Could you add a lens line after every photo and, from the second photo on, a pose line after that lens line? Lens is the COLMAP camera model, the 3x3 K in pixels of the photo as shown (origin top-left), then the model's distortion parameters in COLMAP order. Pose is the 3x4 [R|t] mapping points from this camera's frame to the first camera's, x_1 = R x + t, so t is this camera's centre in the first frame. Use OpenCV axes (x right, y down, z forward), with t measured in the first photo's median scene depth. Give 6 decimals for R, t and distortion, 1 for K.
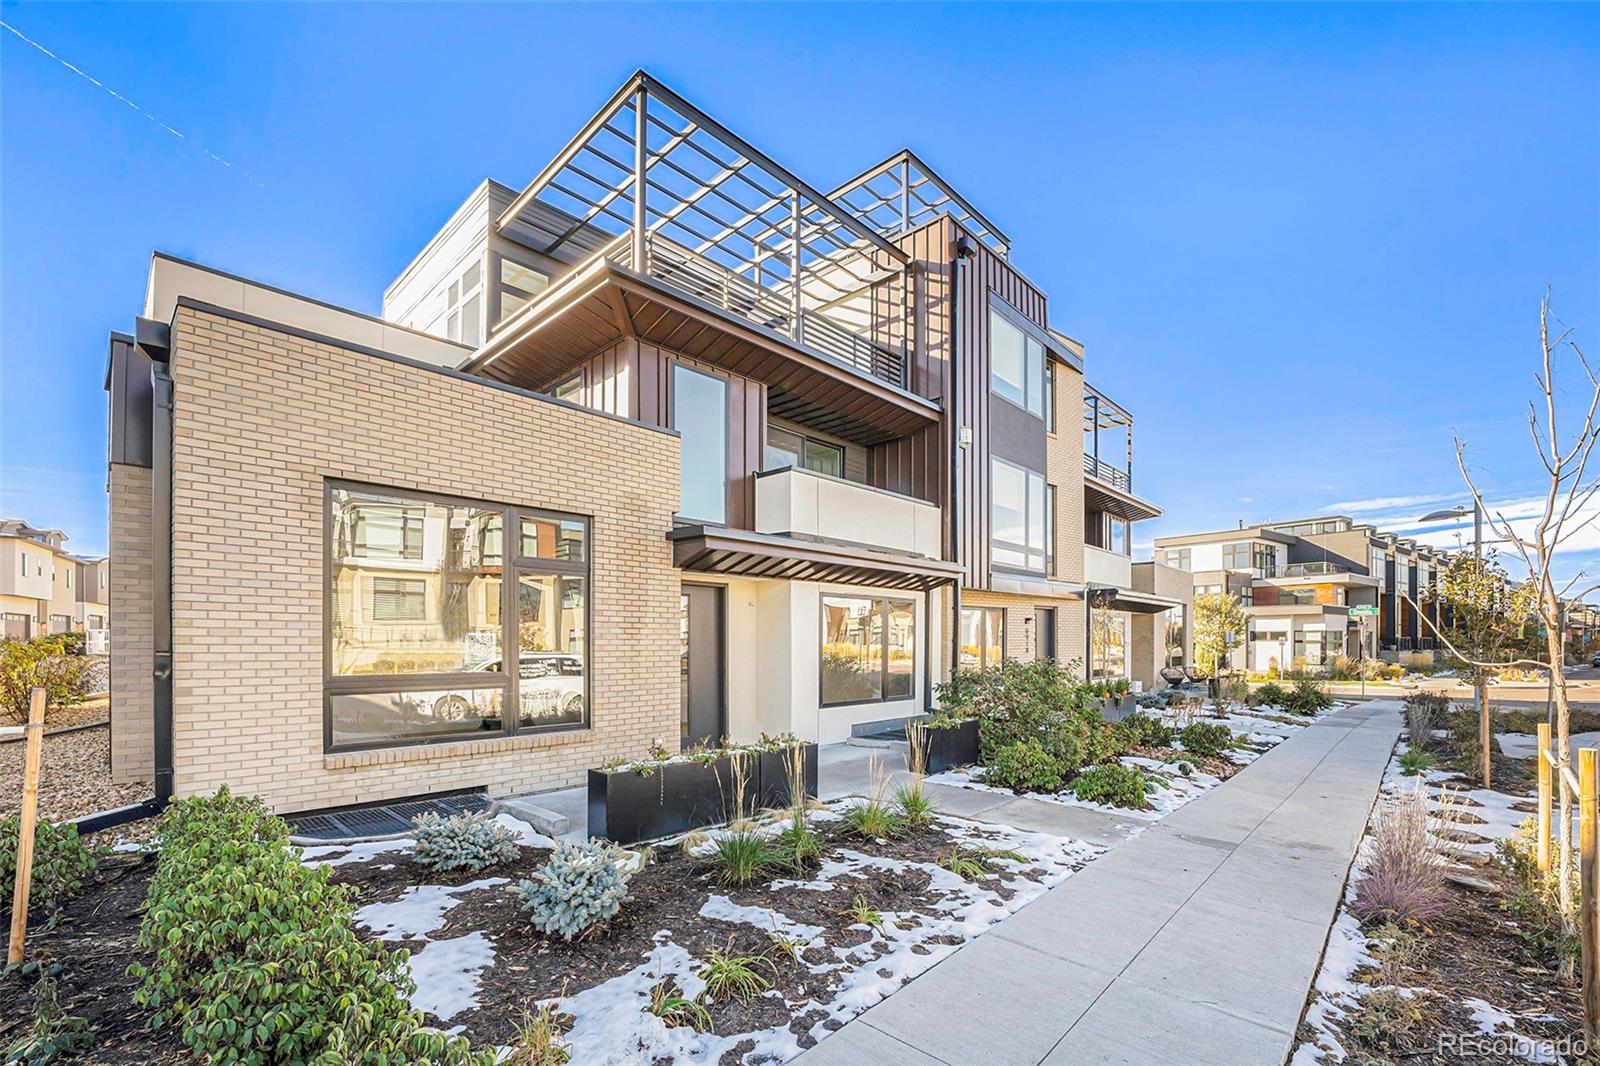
lens RADIAL K [[679.3, 0, 799.8], [0, 679.3, 637.8], [0, 0, 1]] dist [-0.018221, -0.000062]
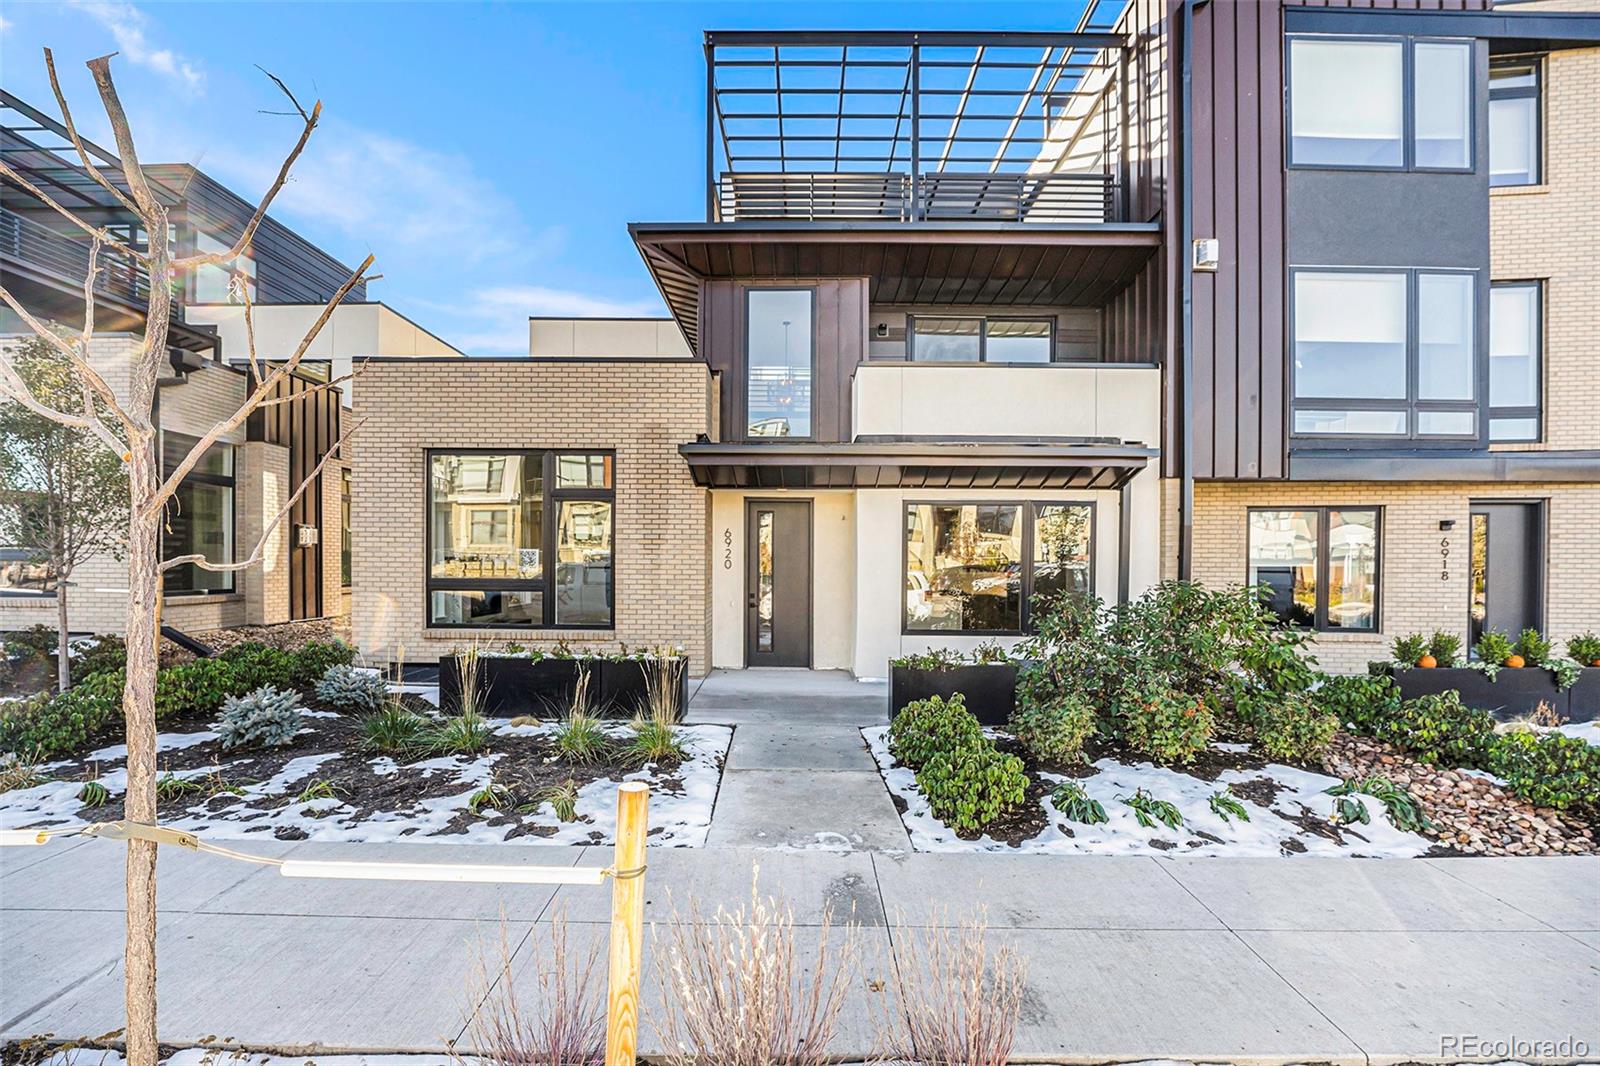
lens RADIAL K [[655.5, 0, 799.7], [0, 655.5, 567.4], [0, 0, 1]] dist [-0.025965, 0.000201]
pose [[0.685451, 0.004661, -0.728104, 0.705578], [-0.002145, 0.999988, 0.004382, 0.019172], [0.728116, -0.001442, 0.685453, 0.436884]]
